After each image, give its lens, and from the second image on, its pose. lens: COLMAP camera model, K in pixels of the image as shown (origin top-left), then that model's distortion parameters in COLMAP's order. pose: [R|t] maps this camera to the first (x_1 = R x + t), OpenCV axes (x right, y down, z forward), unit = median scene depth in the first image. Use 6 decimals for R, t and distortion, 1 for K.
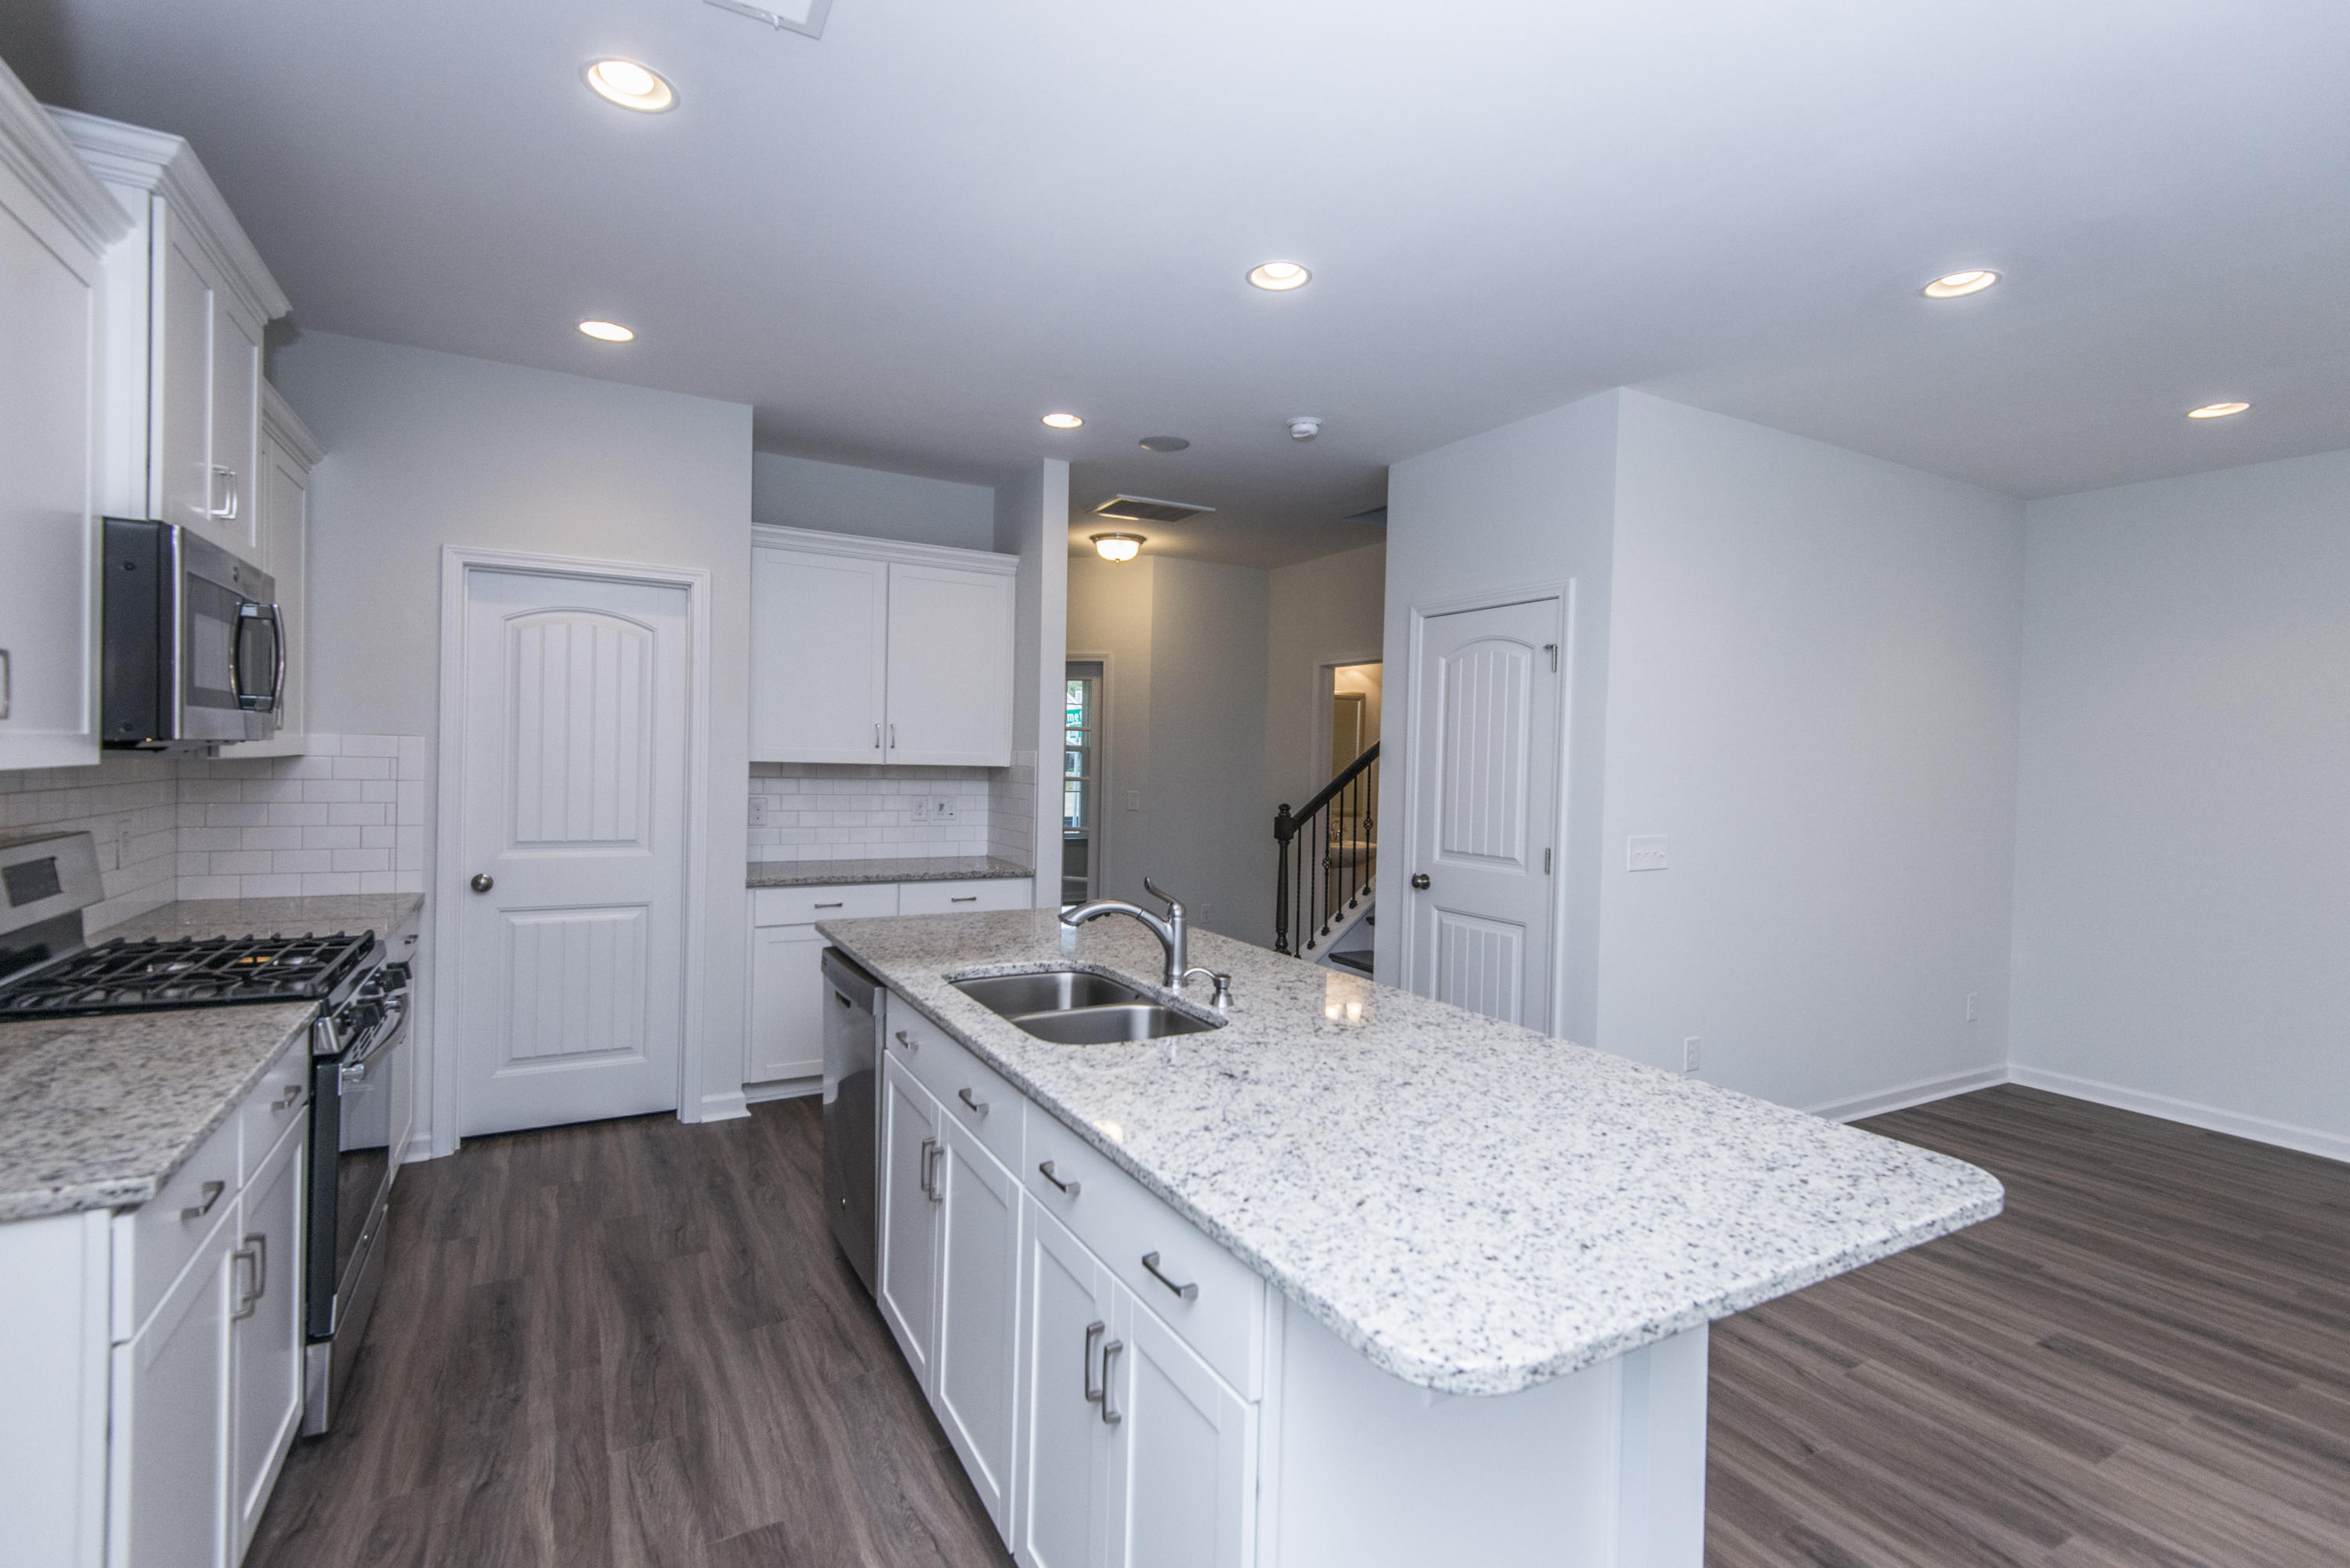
lens RADIAL K [[1065.5, 0, 1170.1], [0, 1065.5, 773.3], [0, 0, 1]] dist [0.024892, -0.008920]
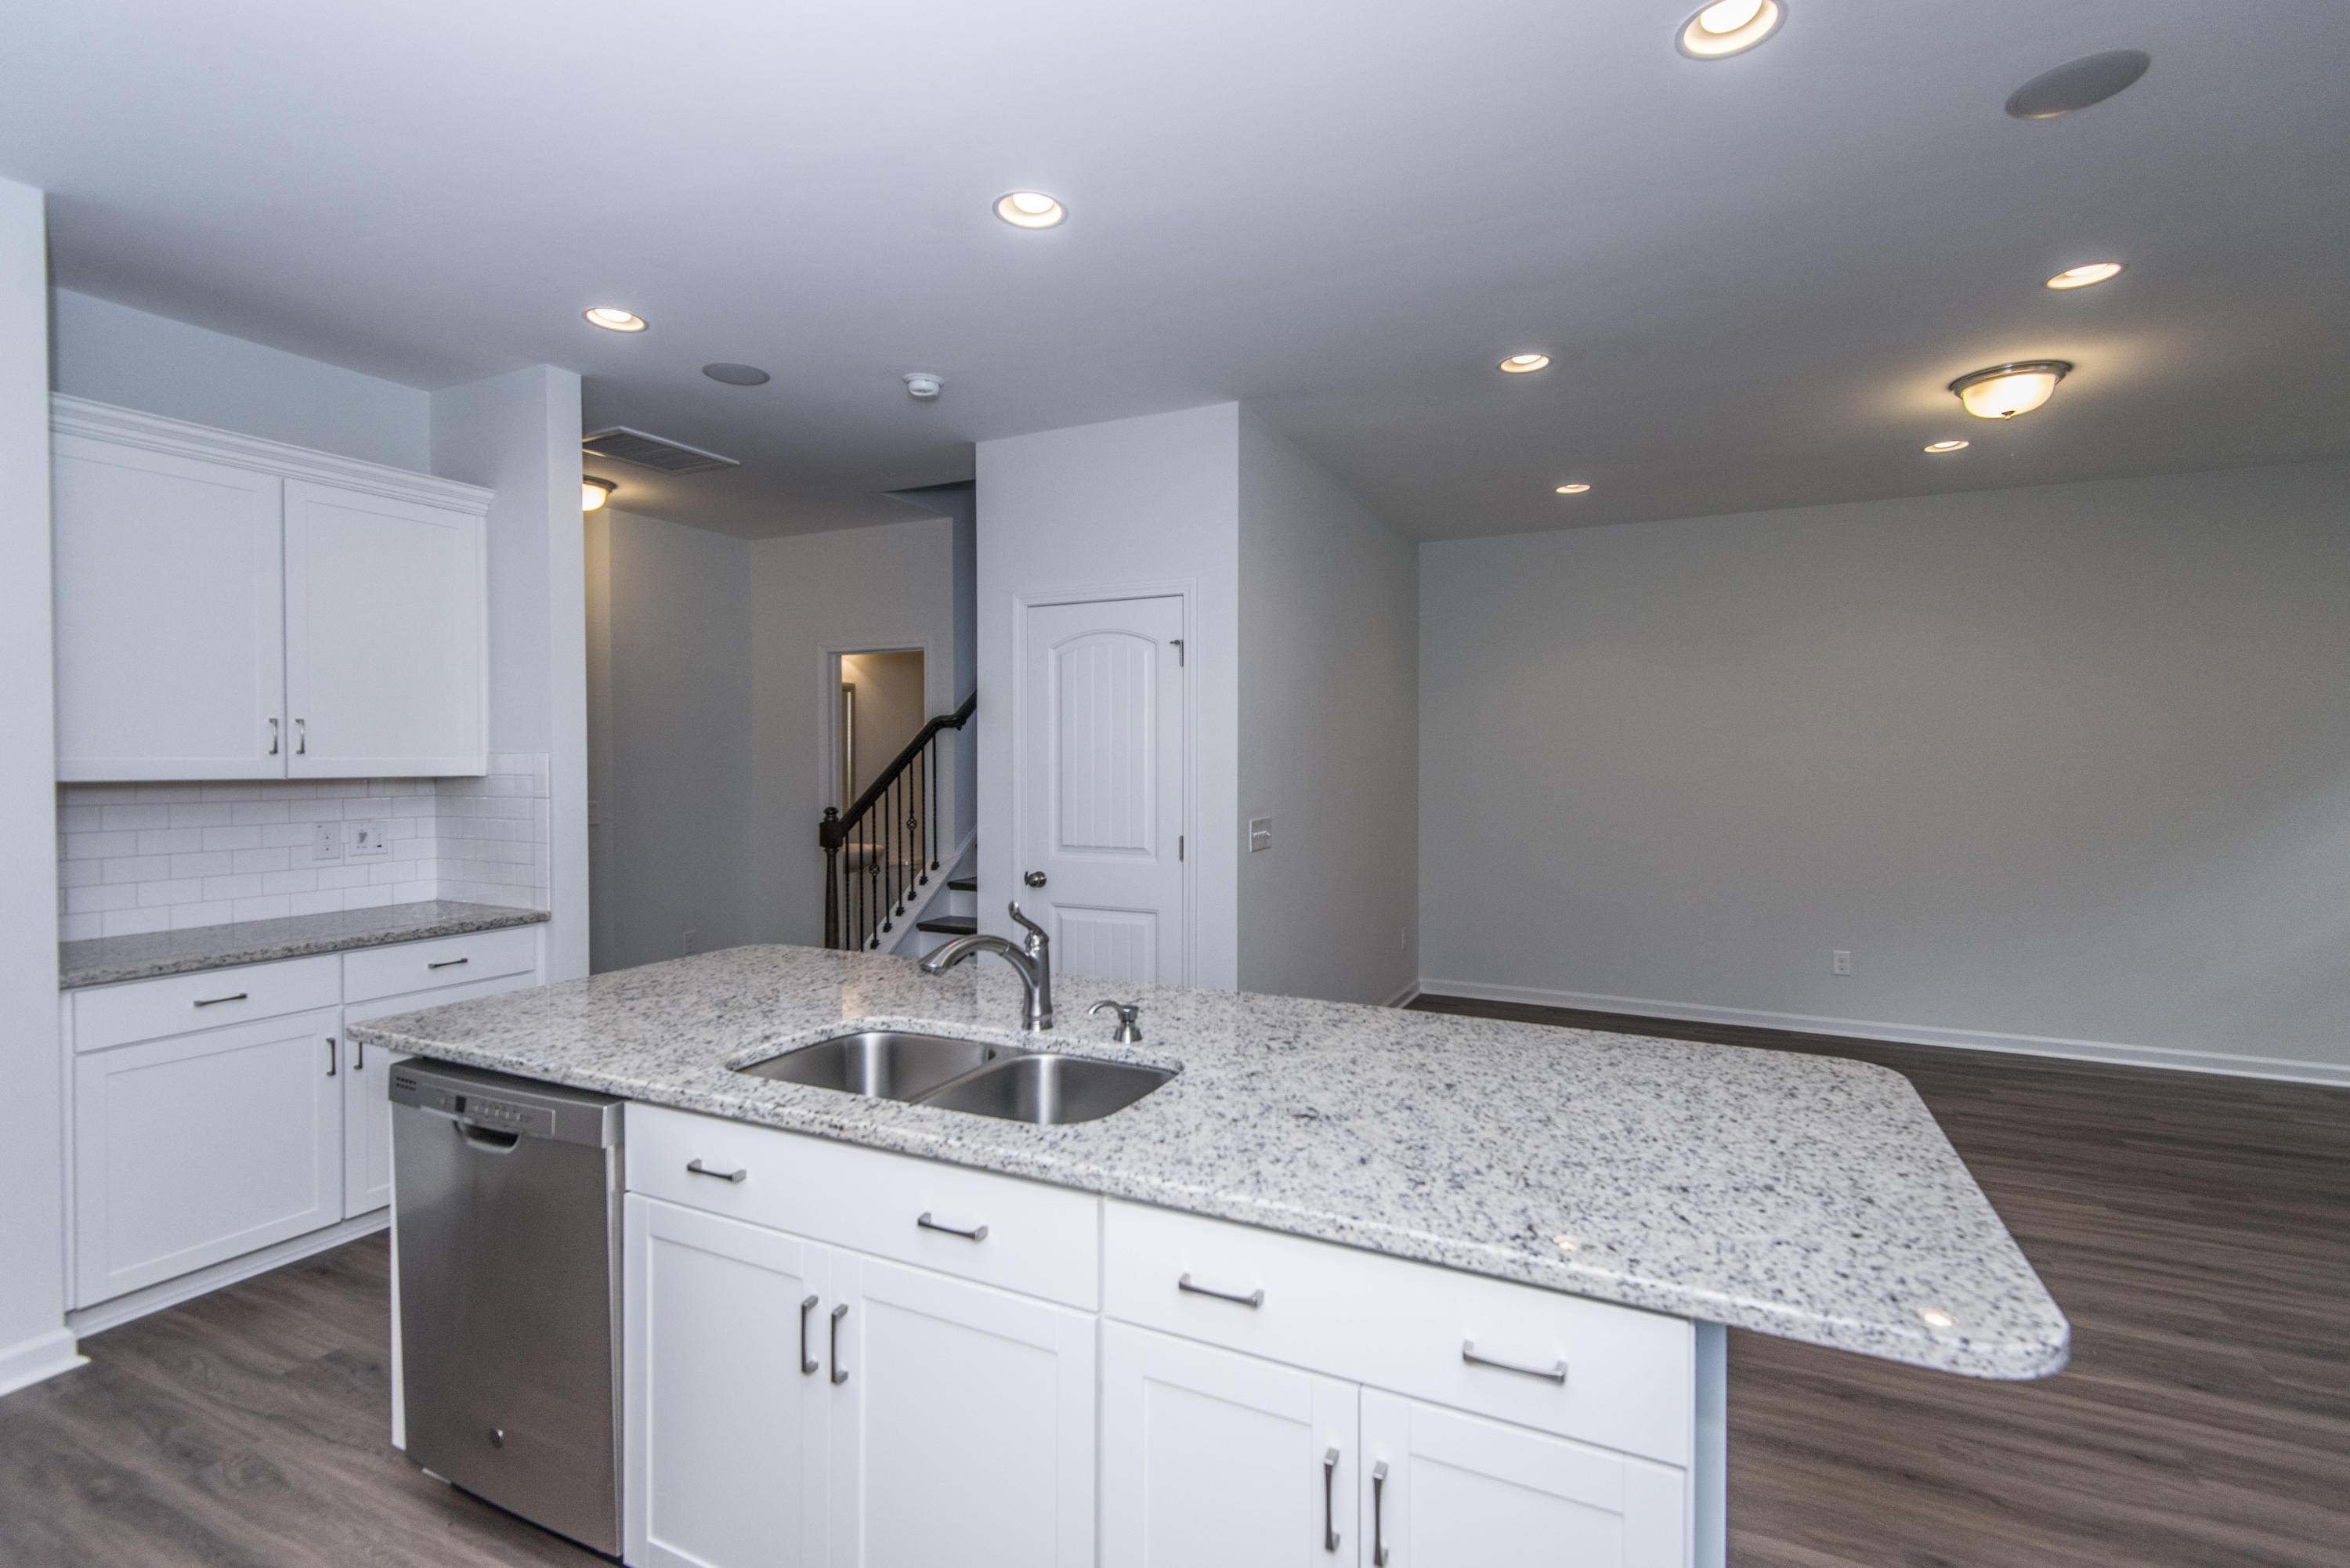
lens RADIAL K [[1065.5, 0, 1177.6], [0, 1065.5, 778.6], [0, 0, 1]] dist [0.024892, -0.008920]
pose [[0.823221, -0.036030, 0.566576, -0.482408], [0.029048, 0.999350, 0.021345, -0.016175], [-0.566977, -0.001114, 0.823733, 0.310000]]
